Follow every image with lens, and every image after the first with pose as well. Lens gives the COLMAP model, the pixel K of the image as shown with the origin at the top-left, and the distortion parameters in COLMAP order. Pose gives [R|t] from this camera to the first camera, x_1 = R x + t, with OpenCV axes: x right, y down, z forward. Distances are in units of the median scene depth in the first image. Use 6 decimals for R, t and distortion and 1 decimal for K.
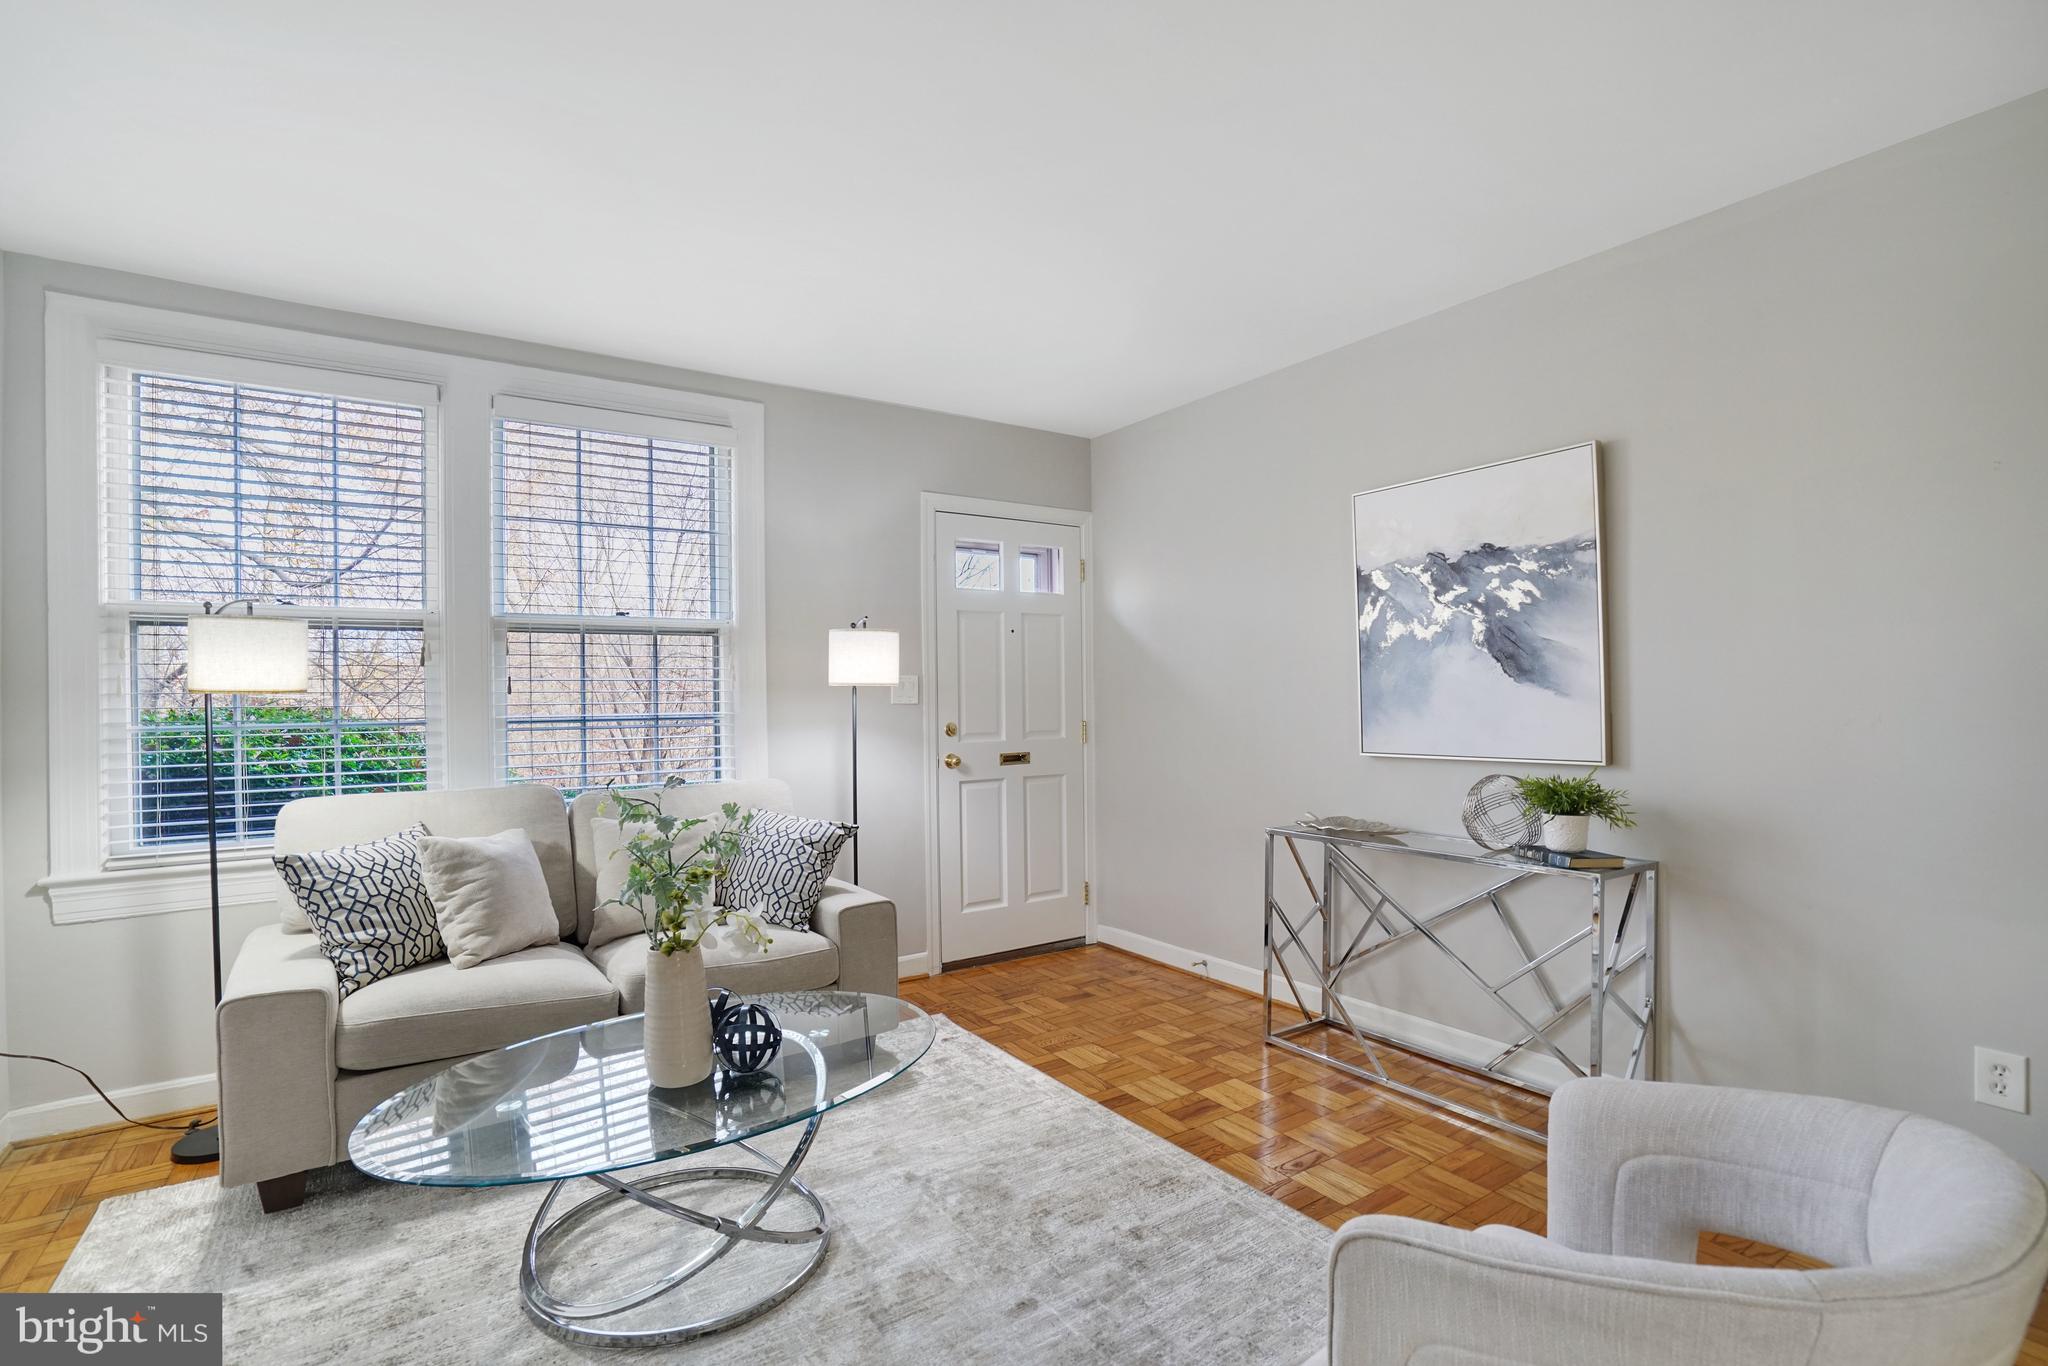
lens RADIAL K [[937.9, 0, 1010.5], [0, 937.9, 703.2], [0, 0, 1]] dist [-0.067758, 0.024431]
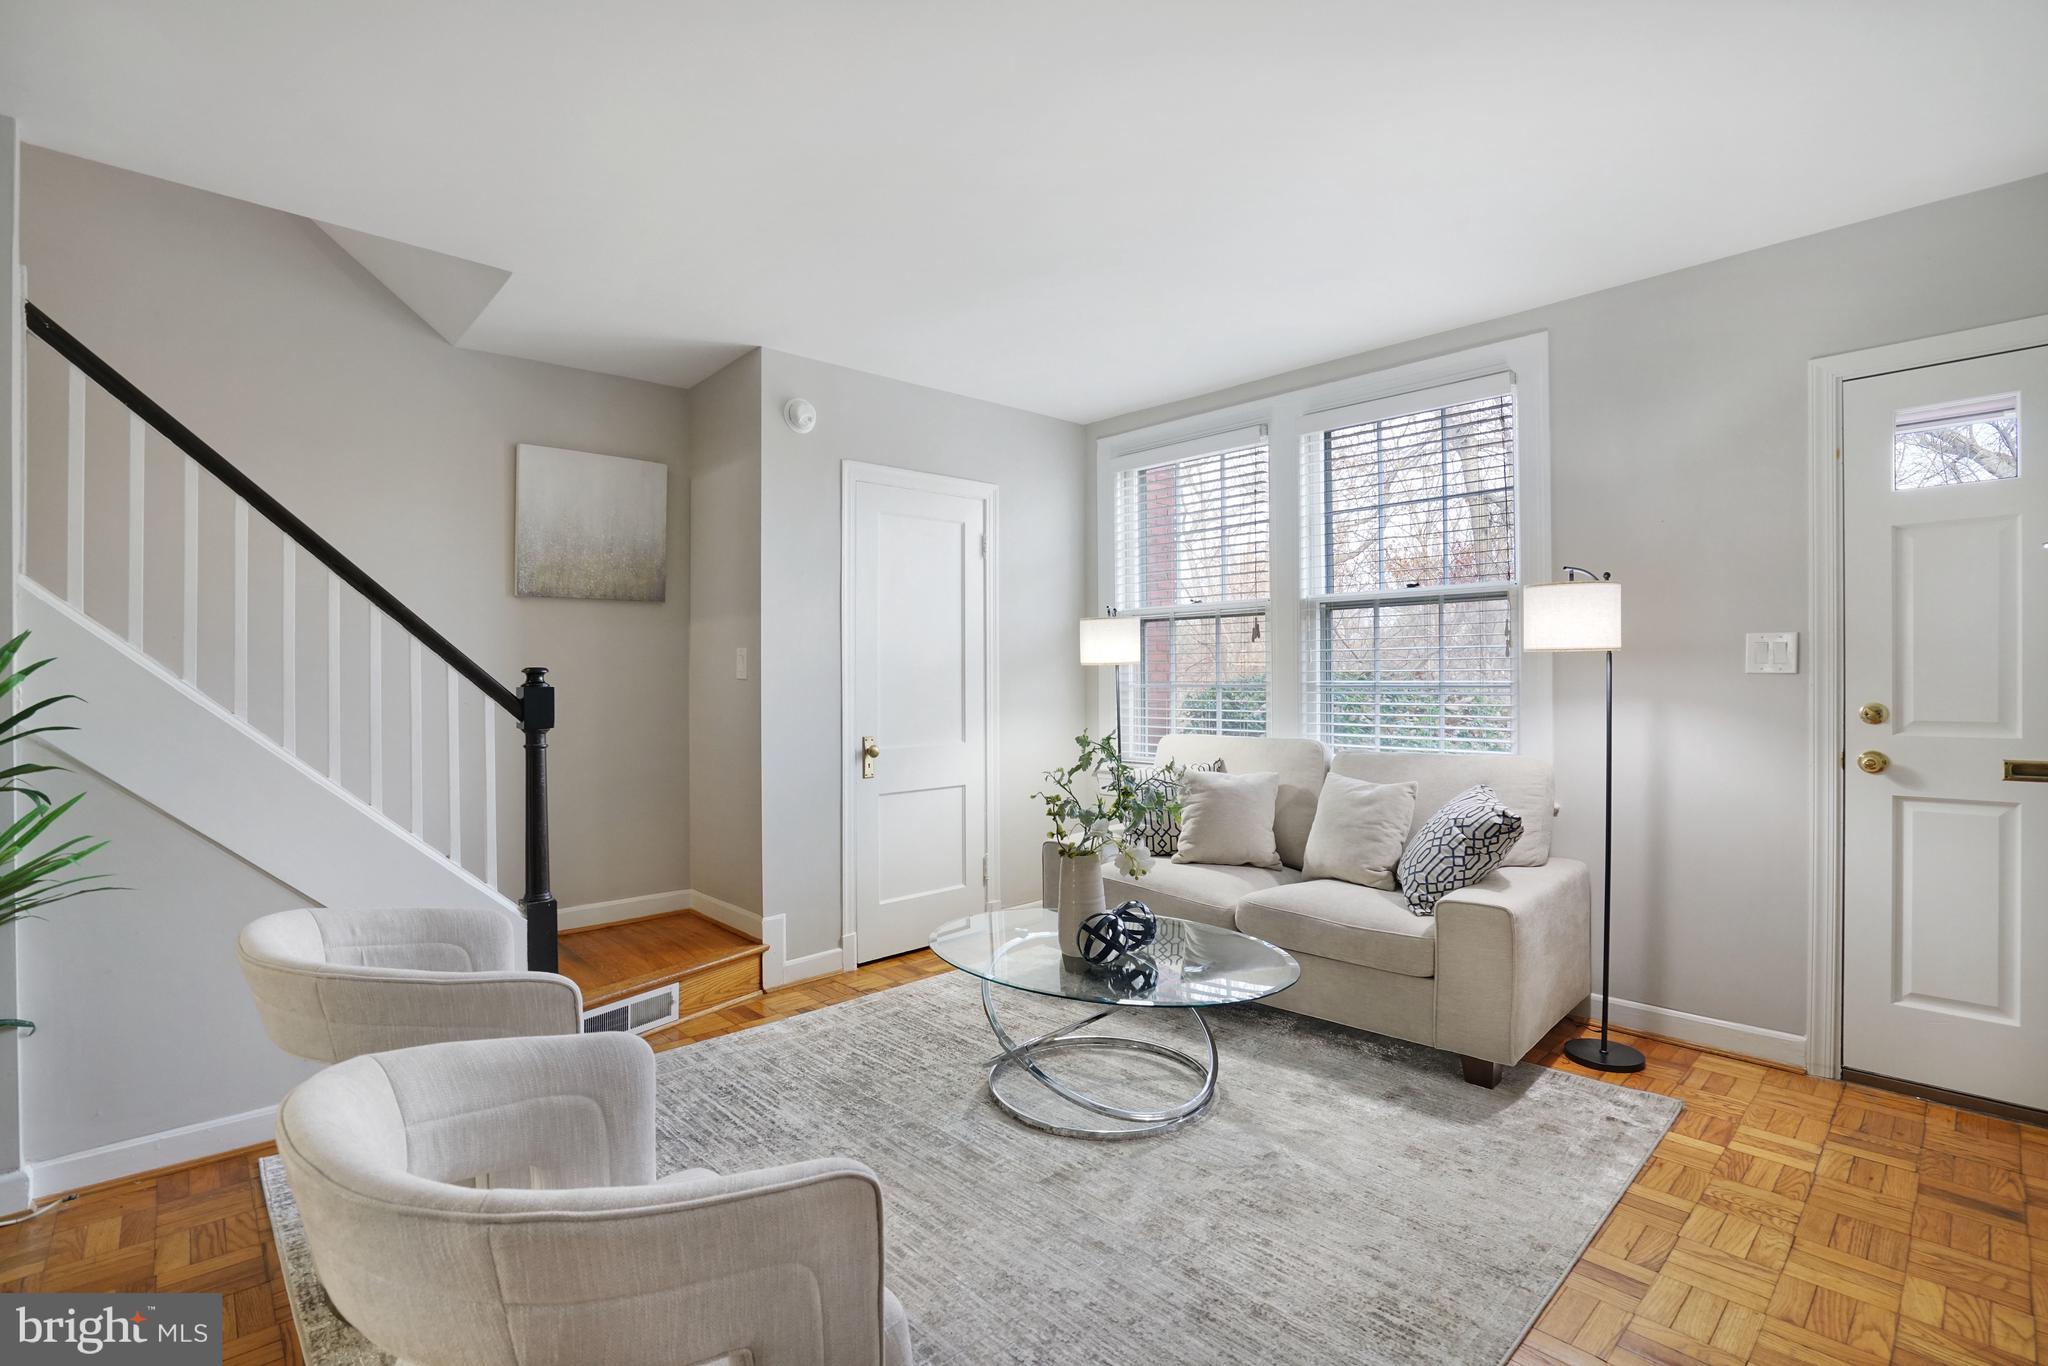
lens RADIAL K [[945.5, 0, 1016.4], [0, 945.5, 675.7], [0, 0, 1]] dist [-0.043263, 0.012014]
pose [[0.172127, 0.011486, -0.985008, 0.603560], [0.001863, 0.999926, 0.011985, -0.008528], [0.985073, -0.003898, 0.172093, 0.411752]]
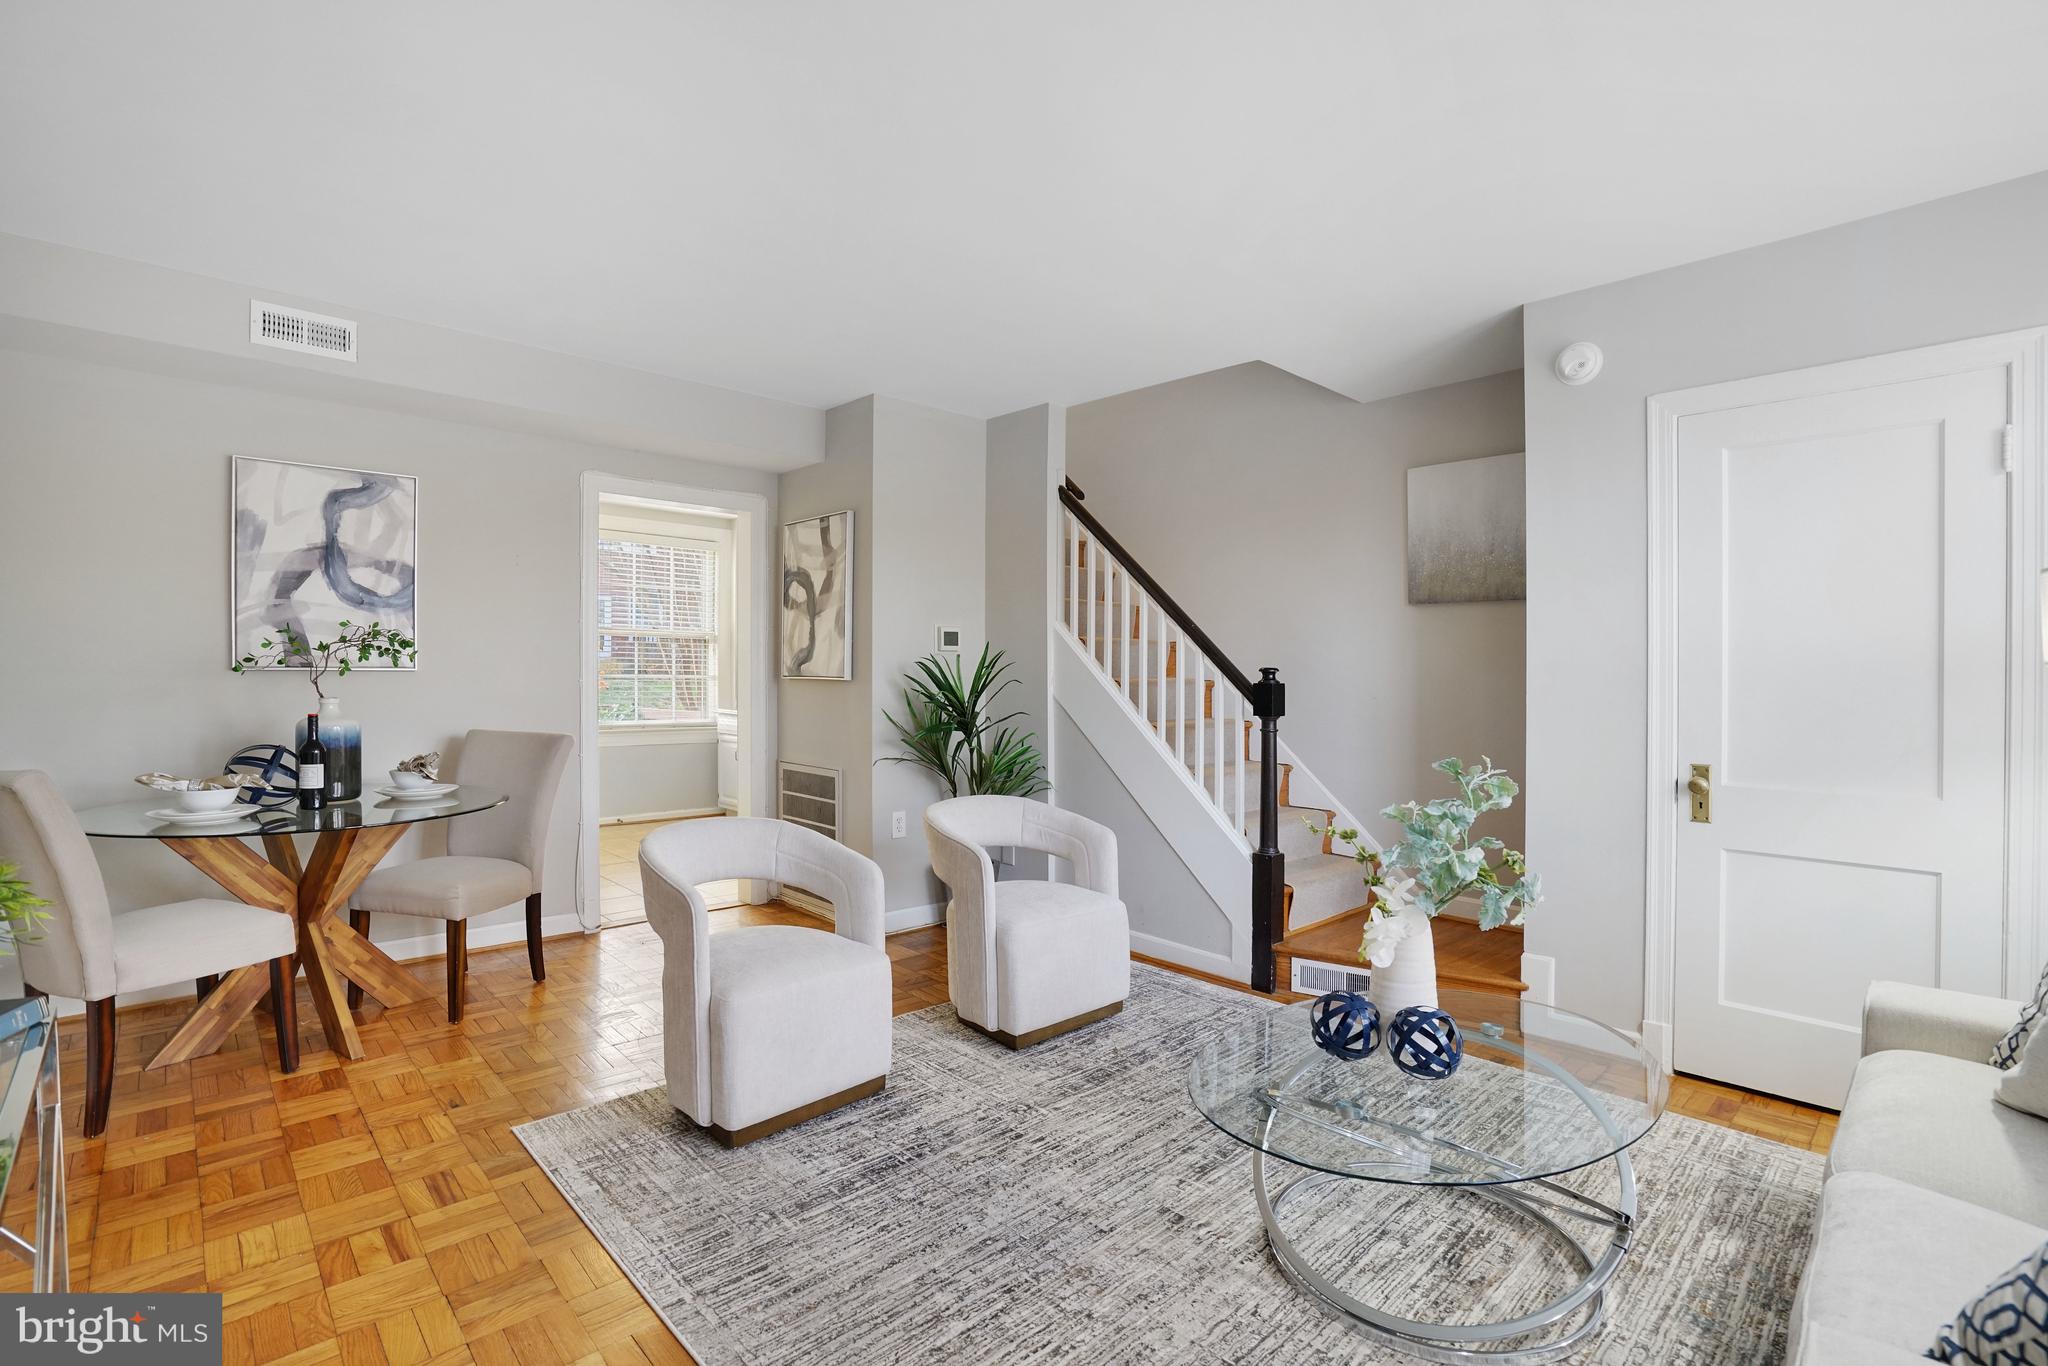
lens RADIAL K [[945.5, 0, 1016.4], [0, 945.5, 675.7], [0, 0, 1]] dist [-0.043263, 0.012014]
pose [[-0.983386, 0.003706, -0.181487, 0.140557], [0.002077, 0.999956, 0.009164, -0.007771], [0.181513, 0.008635, -0.983351, 1.189651]]
